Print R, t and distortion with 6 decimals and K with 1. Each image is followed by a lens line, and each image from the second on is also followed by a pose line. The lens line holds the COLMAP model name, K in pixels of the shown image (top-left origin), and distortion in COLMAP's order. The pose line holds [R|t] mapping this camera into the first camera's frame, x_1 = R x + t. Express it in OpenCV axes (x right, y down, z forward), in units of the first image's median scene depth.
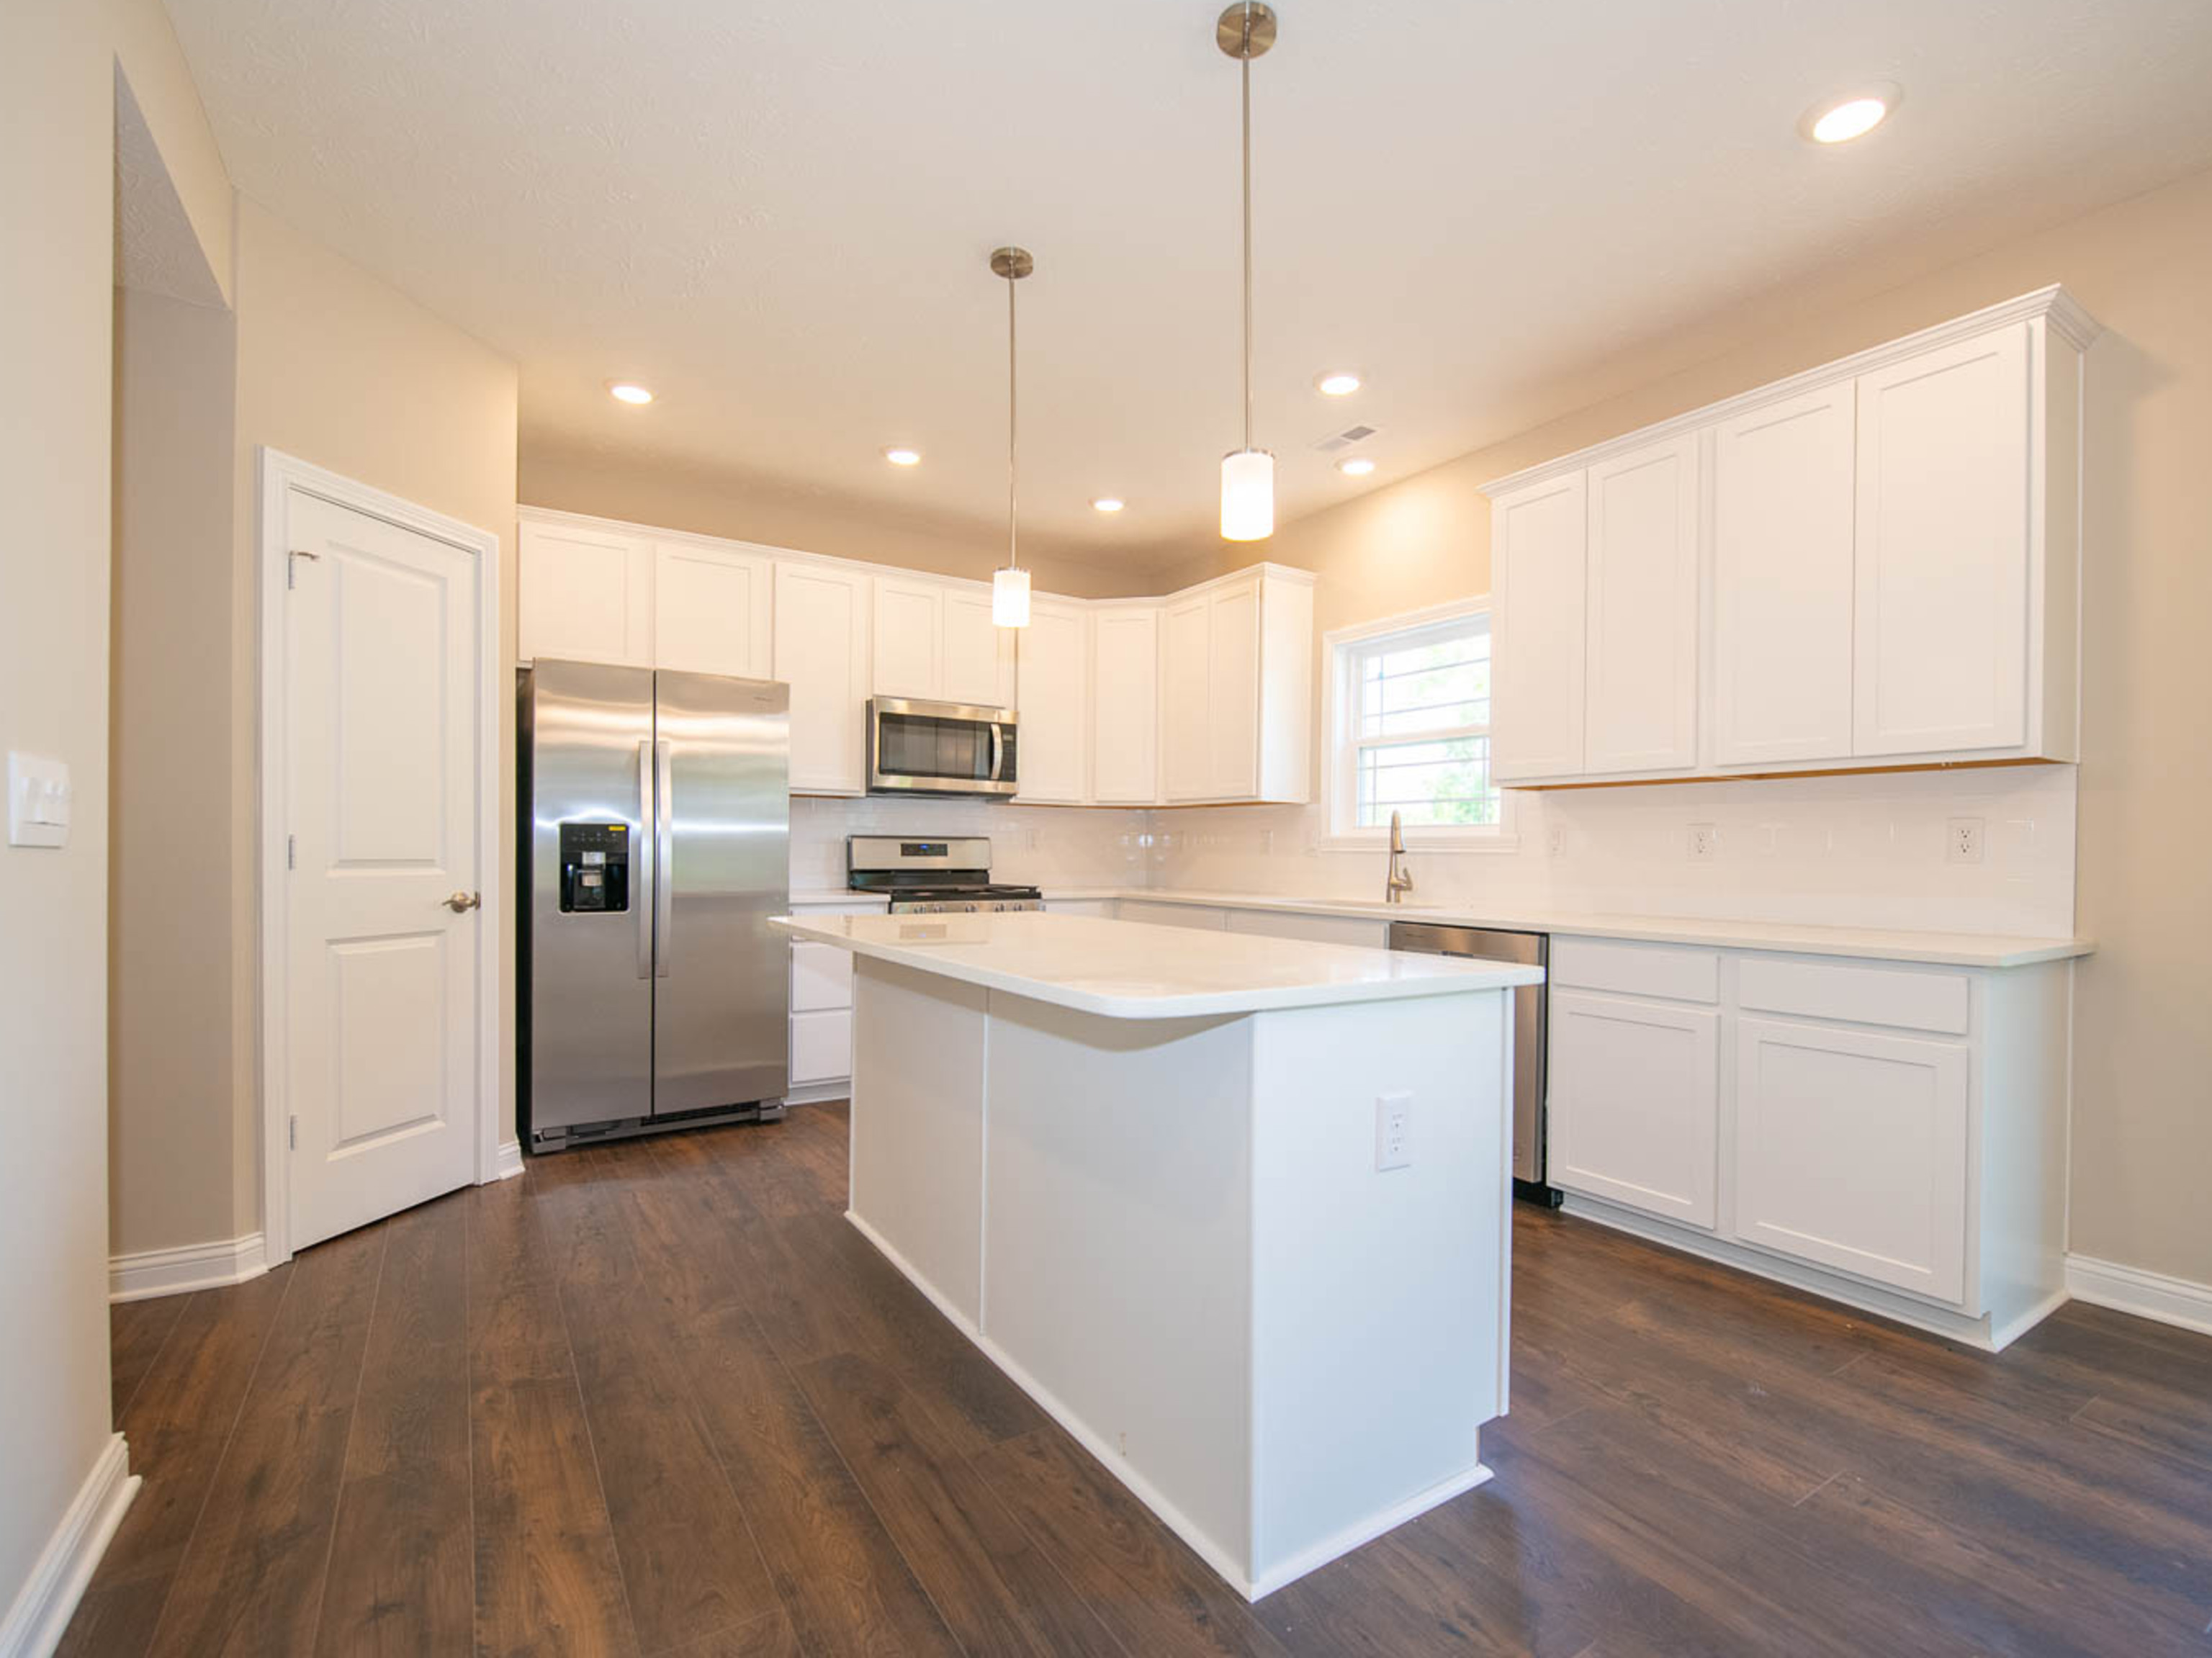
lens RADIAL K [[989.4, 0, 1097.8], [0, 989.4, 863.7], [0, 0, 1]] dist [-0.004246, 0.000906]
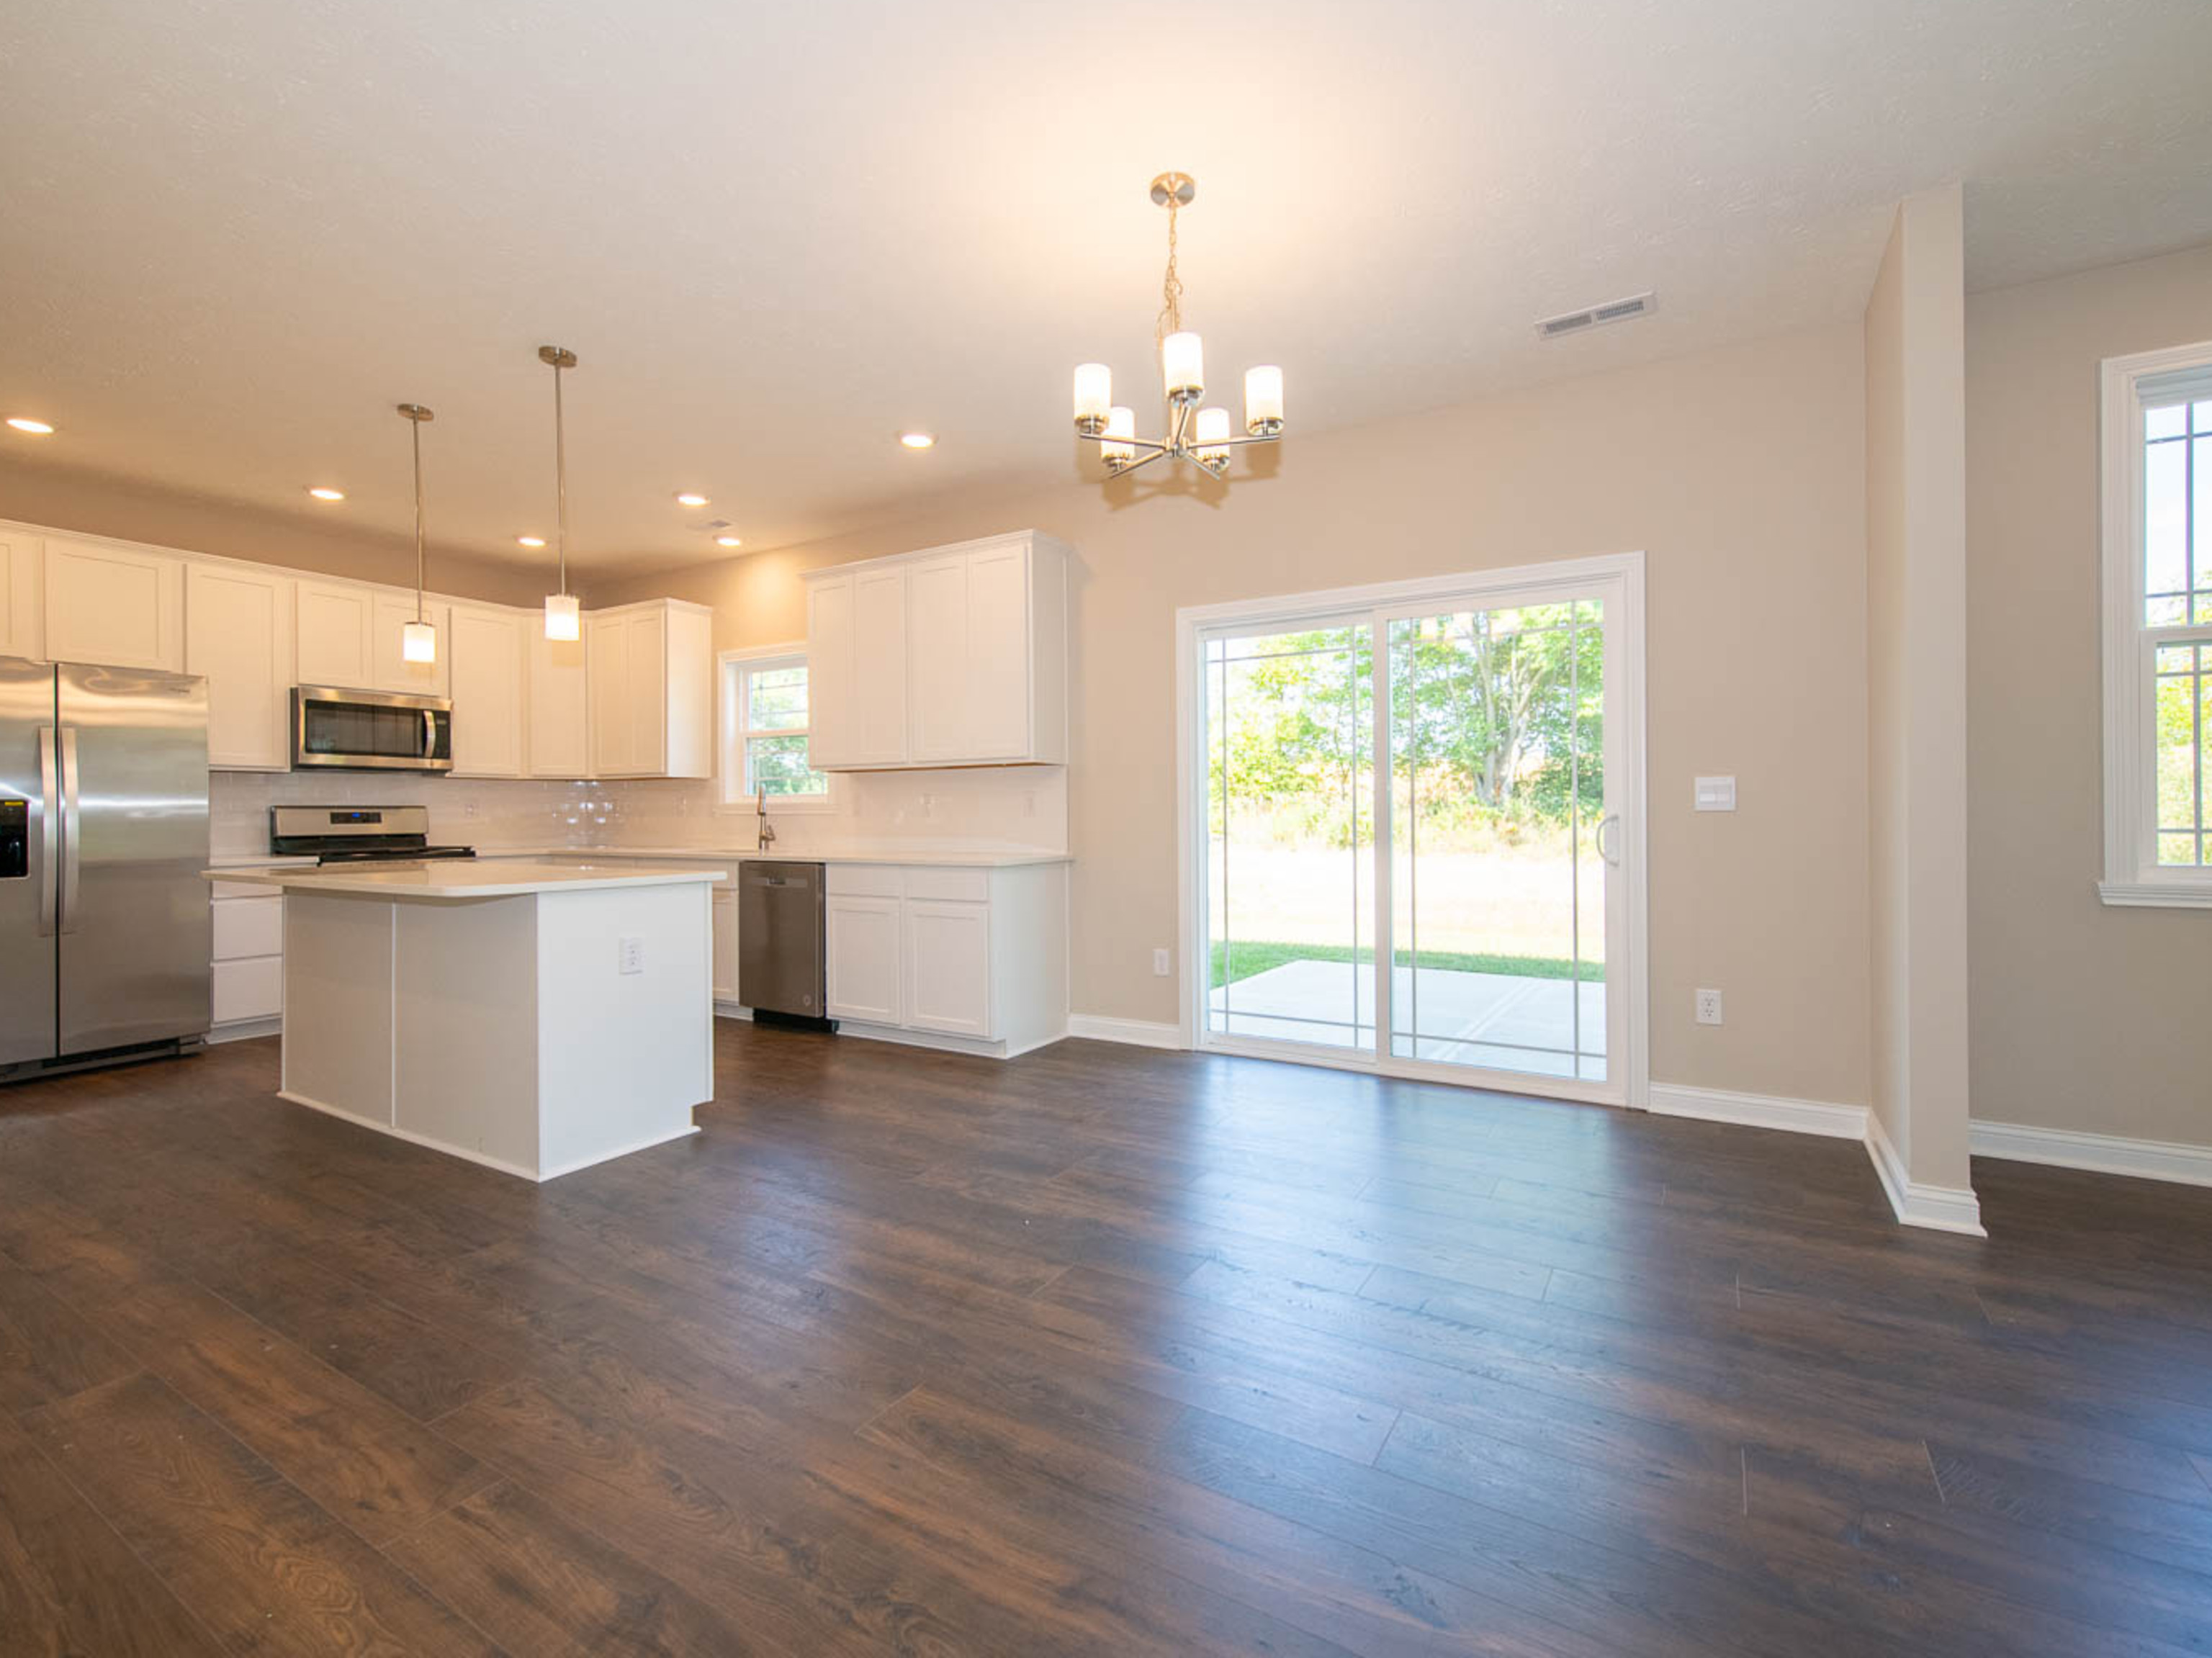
lens RADIAL K [[989.4, 0, 1118.1], [0, 989.4, 815.8], [0, 0, 1]] dist [-0.004246, 0.000906]
pose [[0.892336, -0.015991, 0.451089, 0.108516], [0.019798, 0.999797, -0.003722, 0.006231], [-0.450938, 0.012252, 0.892471, -0.473573]]
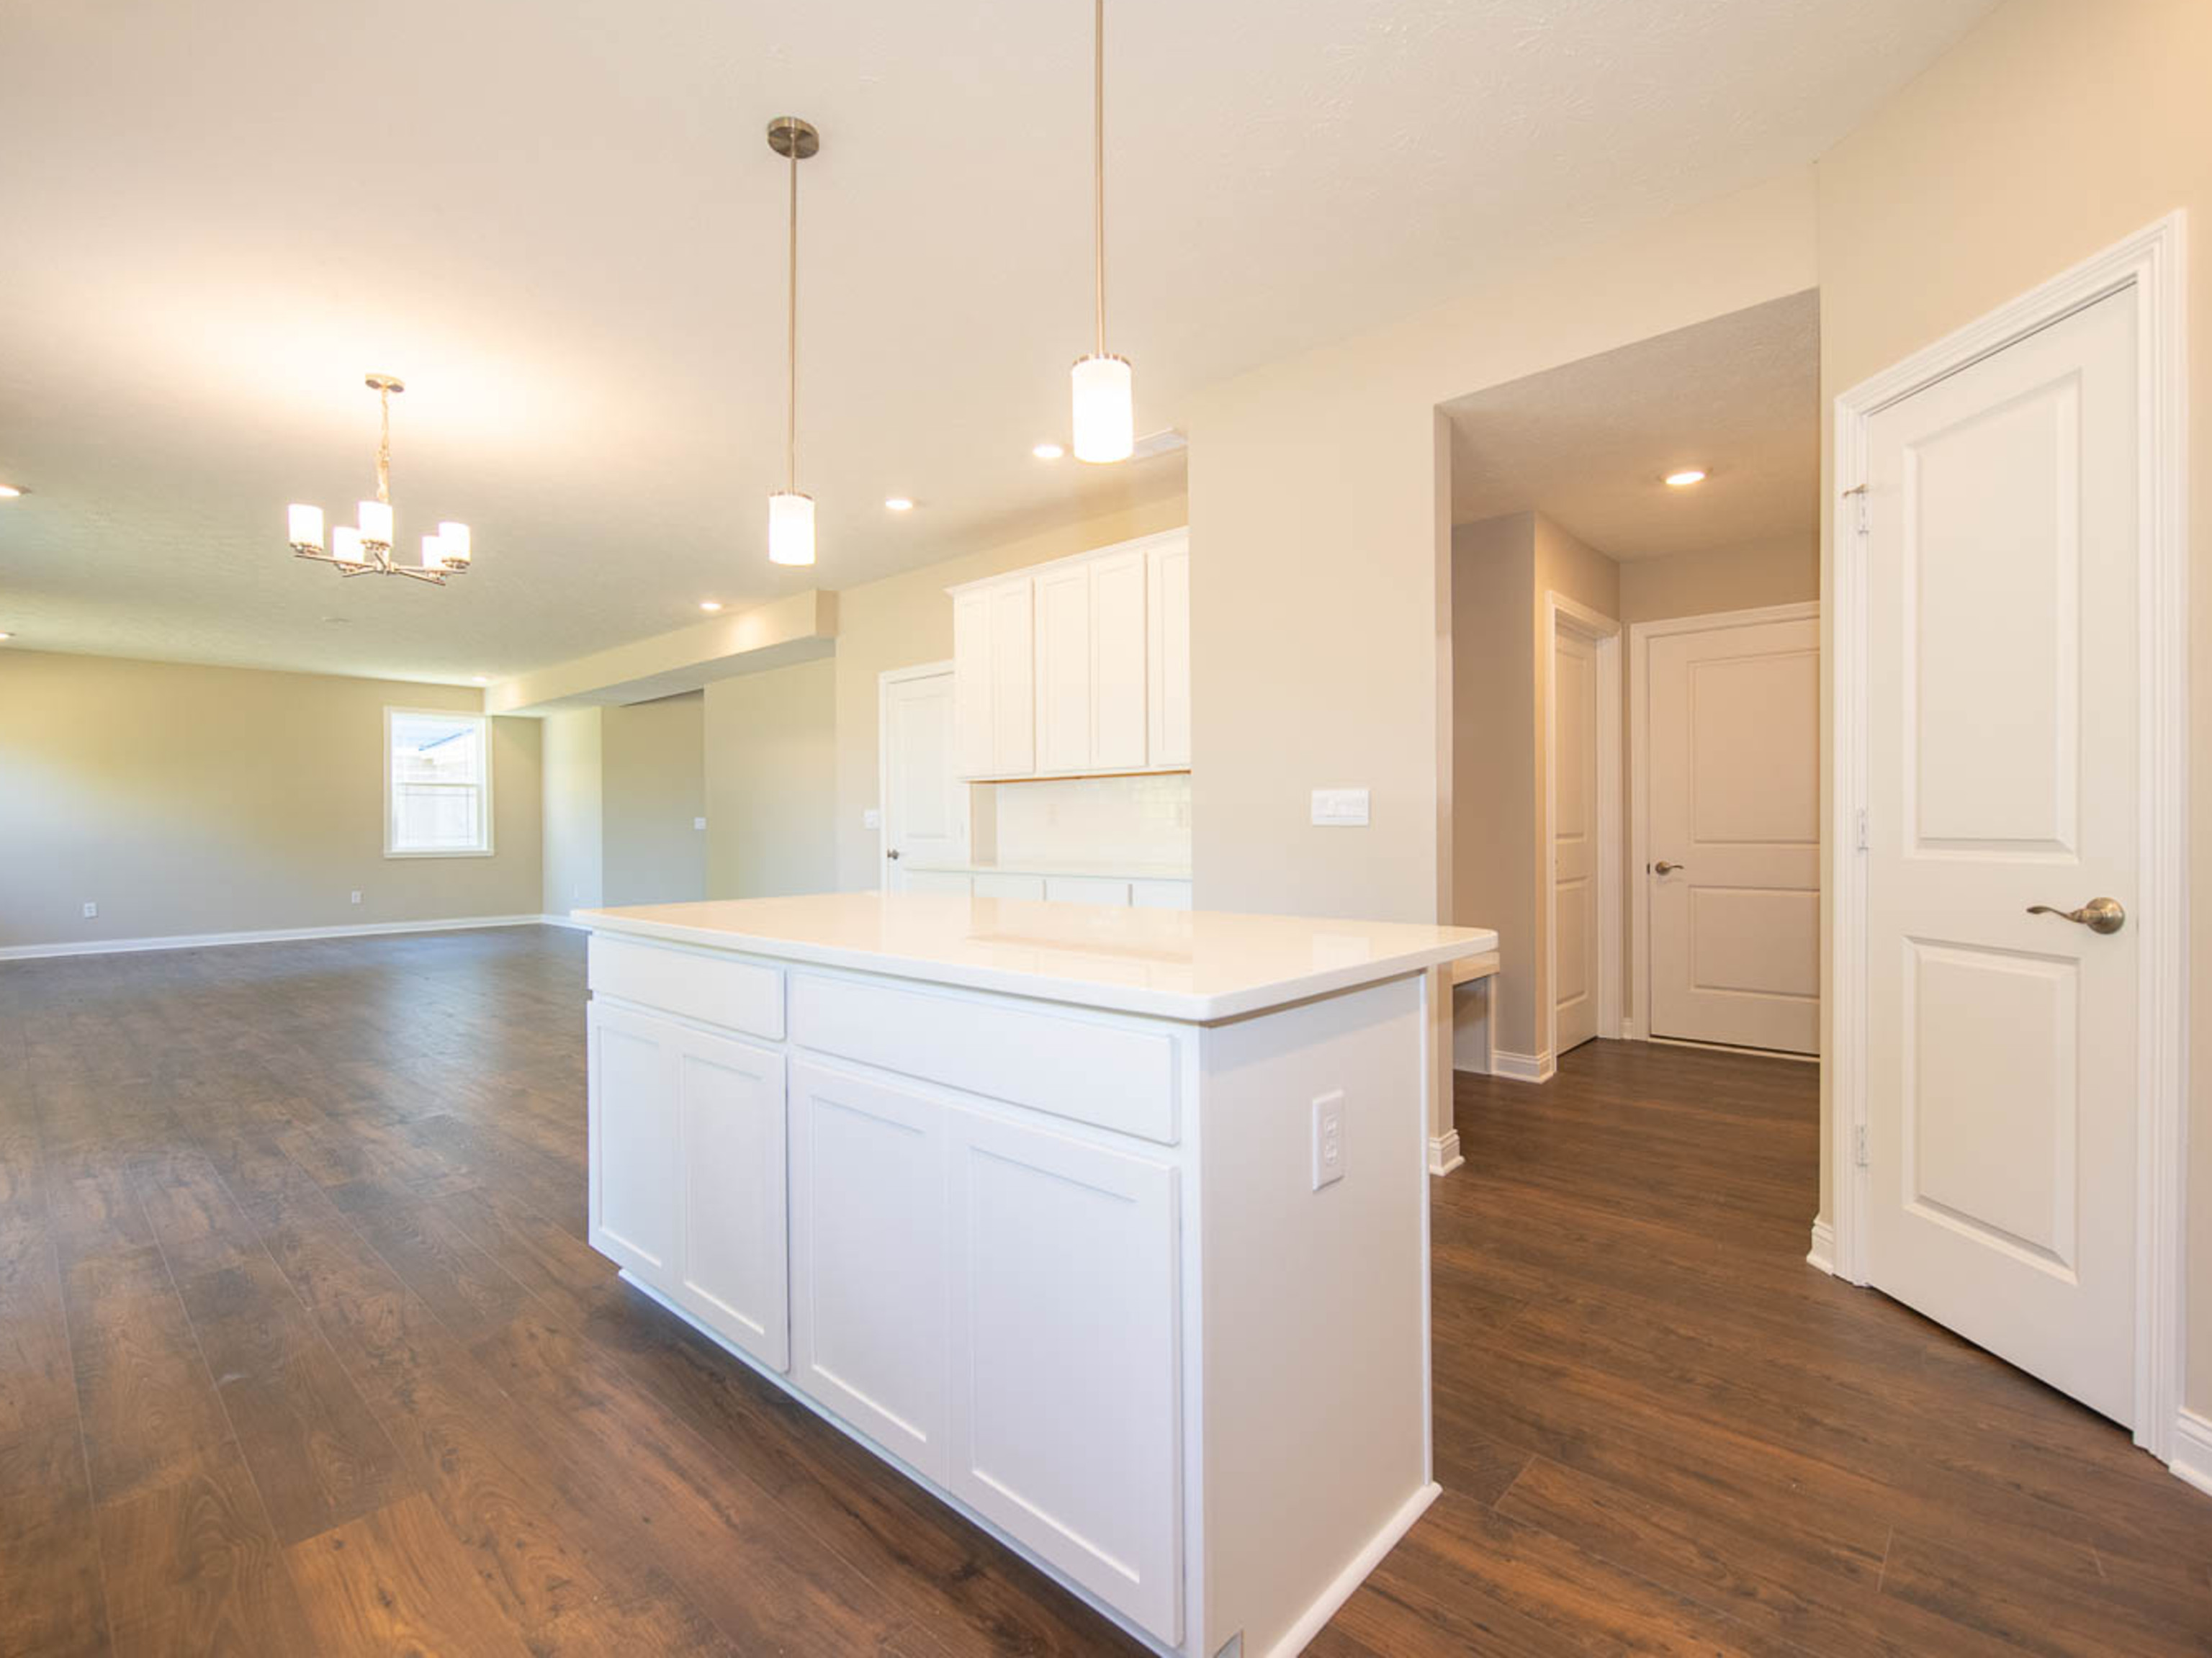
lens RADIAL K [[989.4, 0, 1096.3], [0, 989.4, 832.4], [0, 0, 1]] dist [-0.004246, 0.000906]
pose [[-0.964991, -0.003698, -0.262258, 0.049774], [-0.007019, 0.999907, 0.011727, -0.008474], [0.262191, 0.013157, -0.964926, 1.029826]]
